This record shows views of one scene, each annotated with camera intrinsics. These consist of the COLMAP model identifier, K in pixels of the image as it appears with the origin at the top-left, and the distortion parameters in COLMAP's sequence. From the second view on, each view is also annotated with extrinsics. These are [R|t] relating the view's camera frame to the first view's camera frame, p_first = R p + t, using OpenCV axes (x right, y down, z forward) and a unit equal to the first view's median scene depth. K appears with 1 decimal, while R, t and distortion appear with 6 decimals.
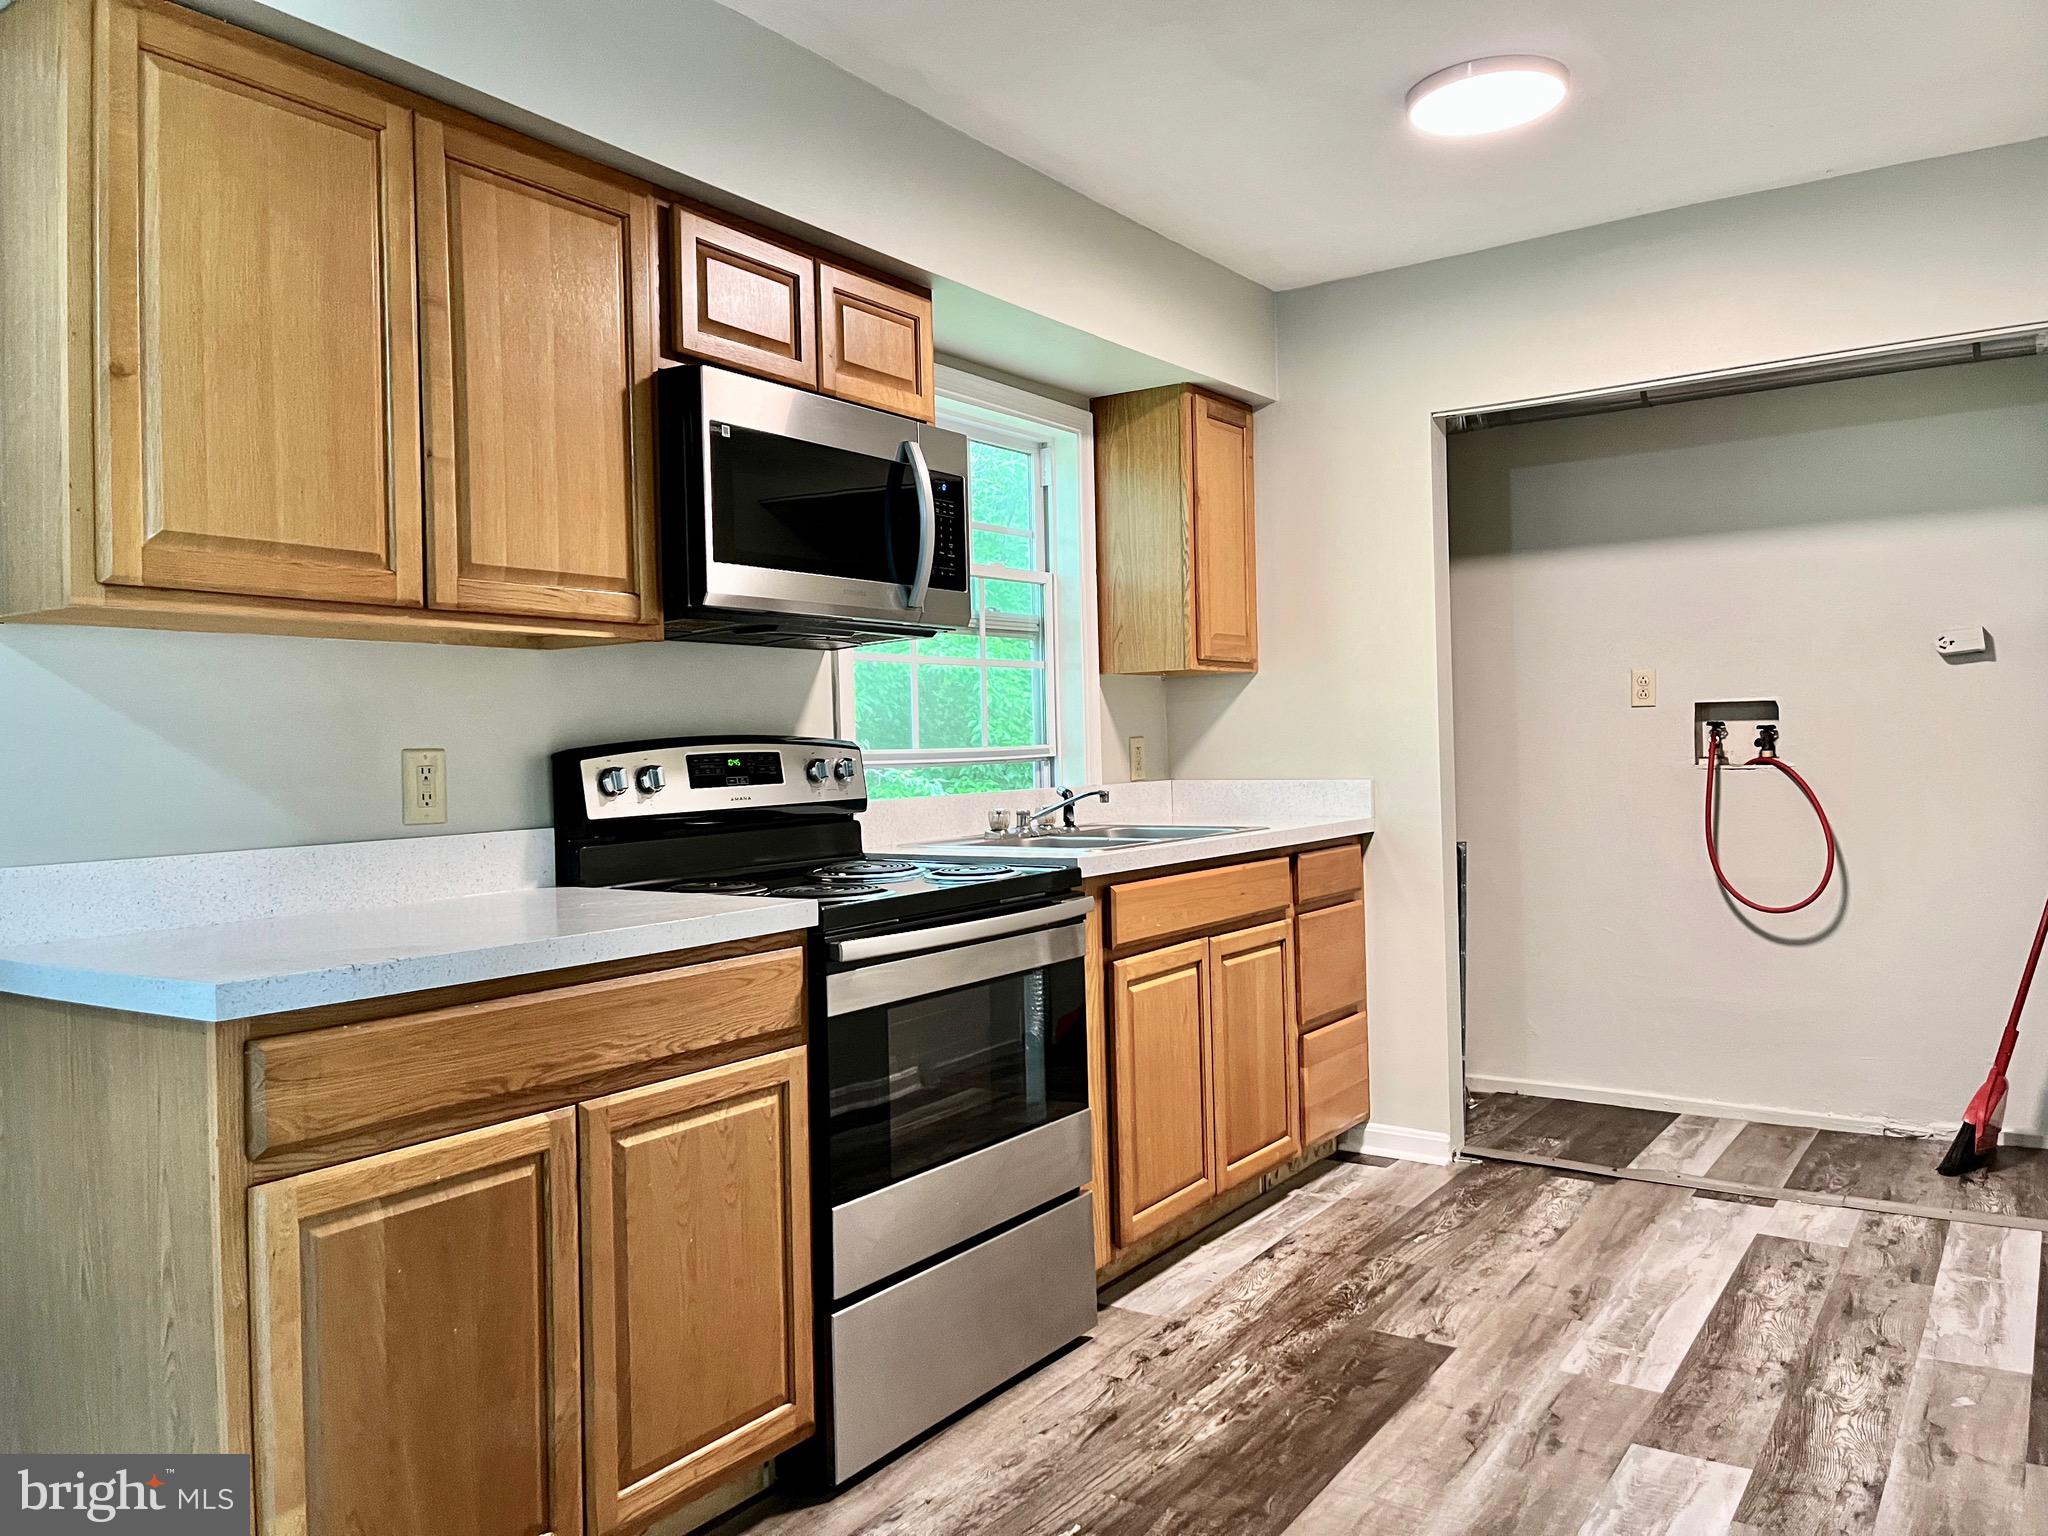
lens RADIAL K [[1562.6, 0, 1028.9], [0, 1562.6, 766.1], [0, 0, 1]] dist [0.039898, -0.060321]
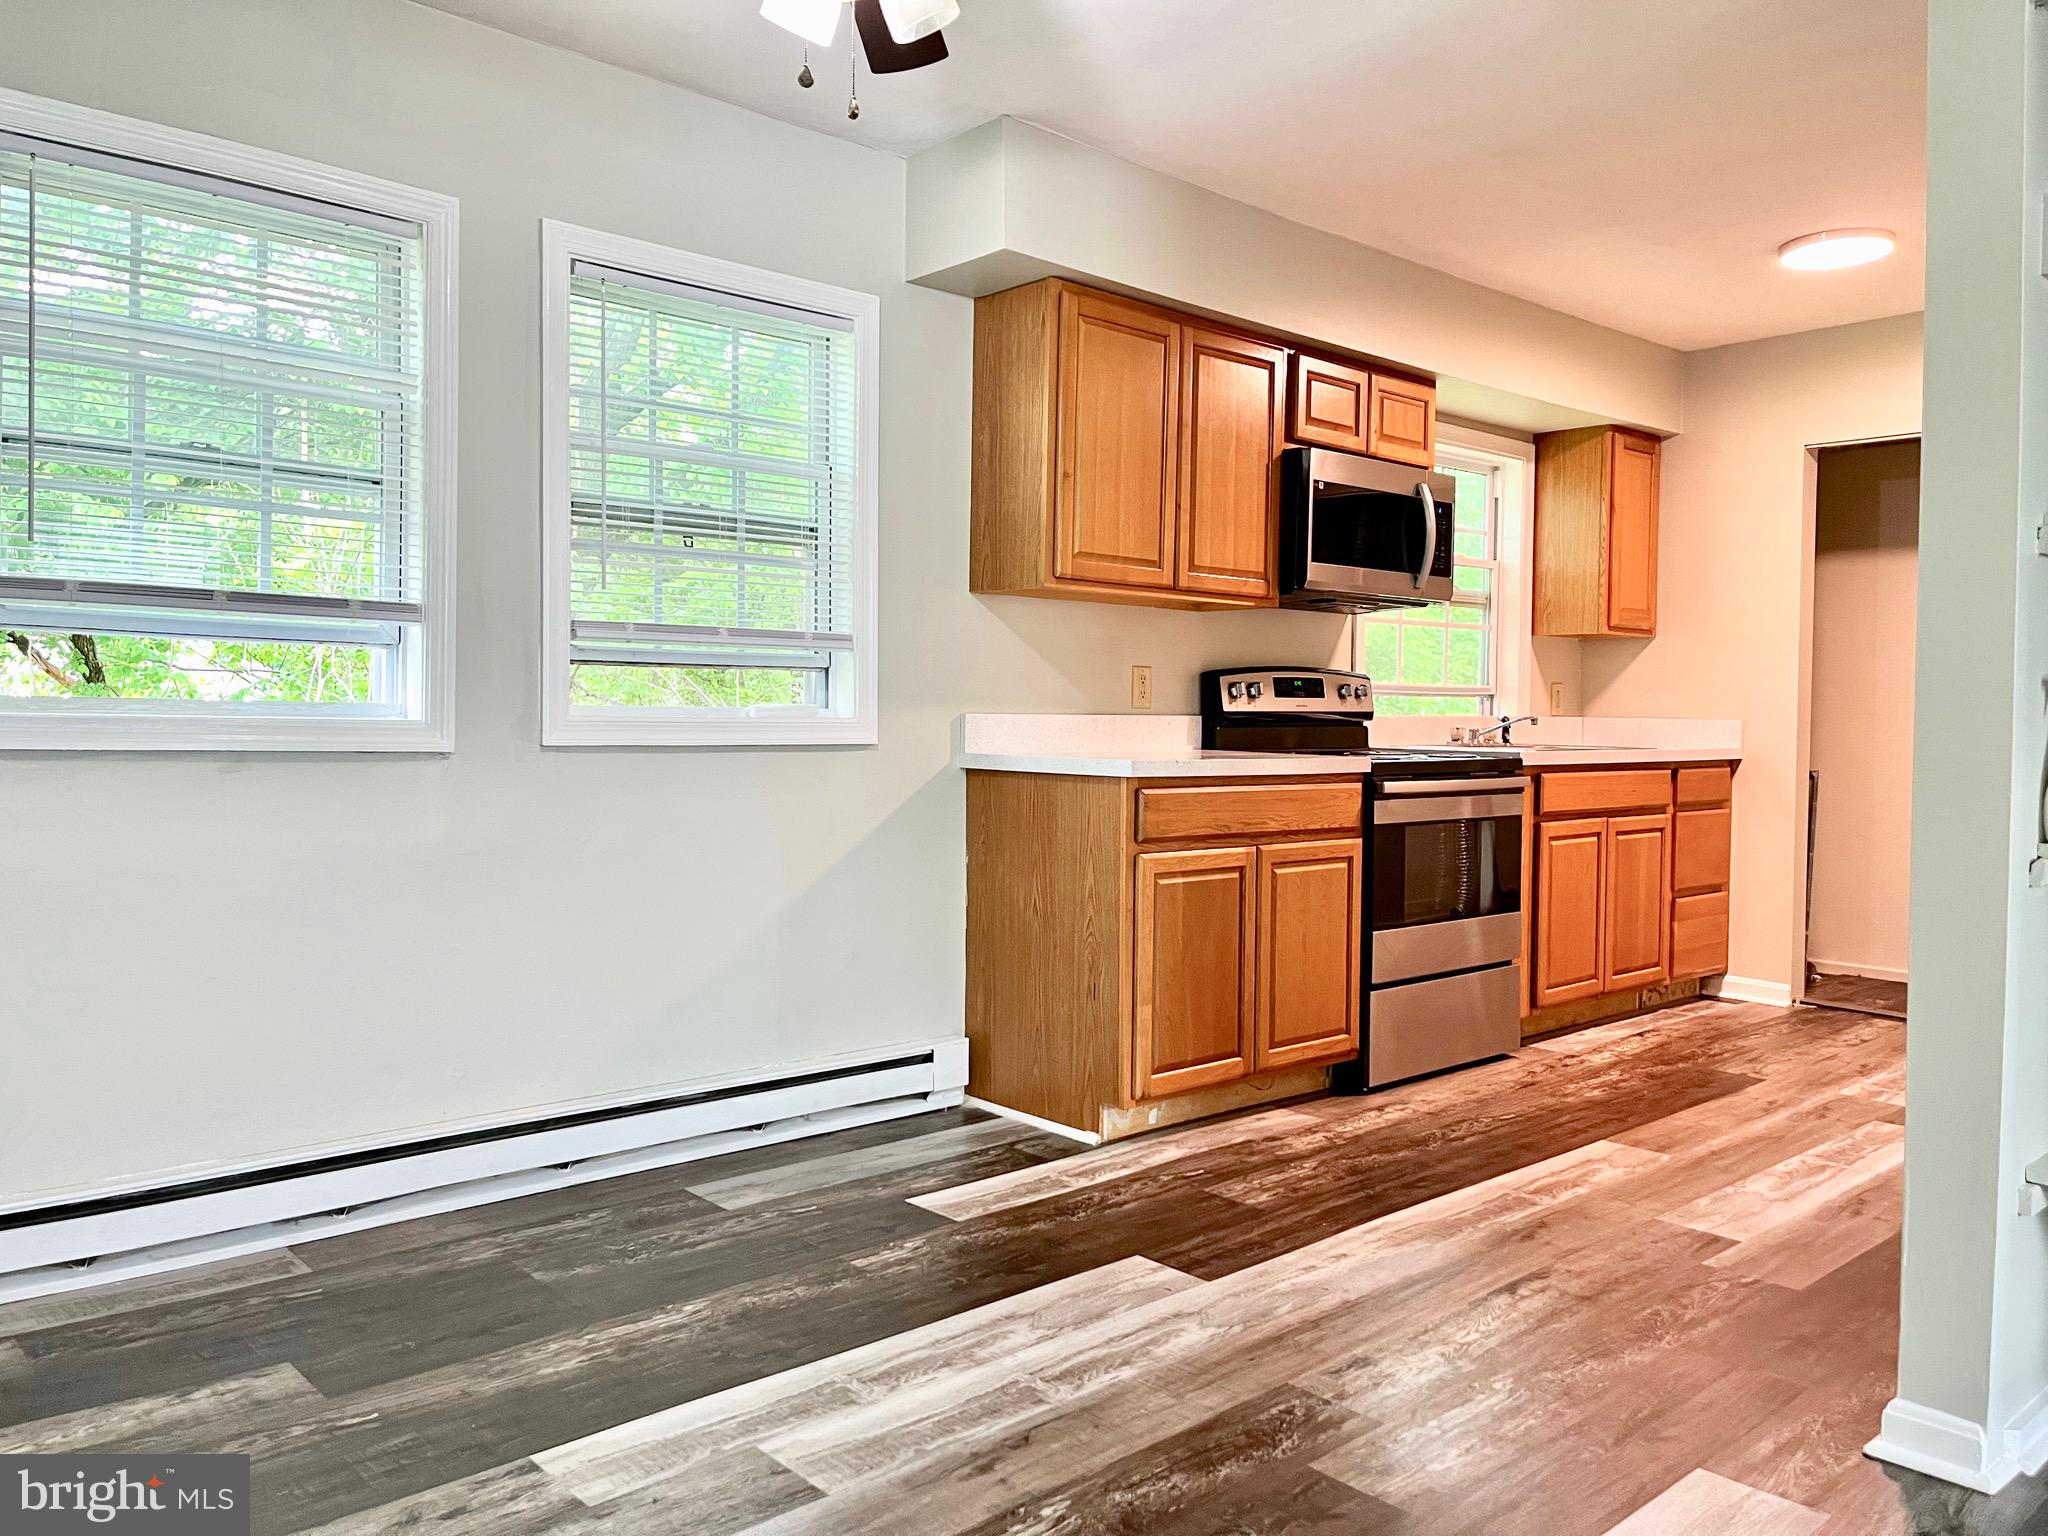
lens RADIAL K [[1562.6, 0, 1002.5], [0, 1562.6, 764.0], [0, 0, 1]] dist [0.039898, -0.060321]
pose [[0.966995, 0.045001, -0.250788, -0.077633], [-0.039575, 0.998861, 0.026639, 0.051596], [0.251701, -0.015834, 0.967675, -0.660979]]
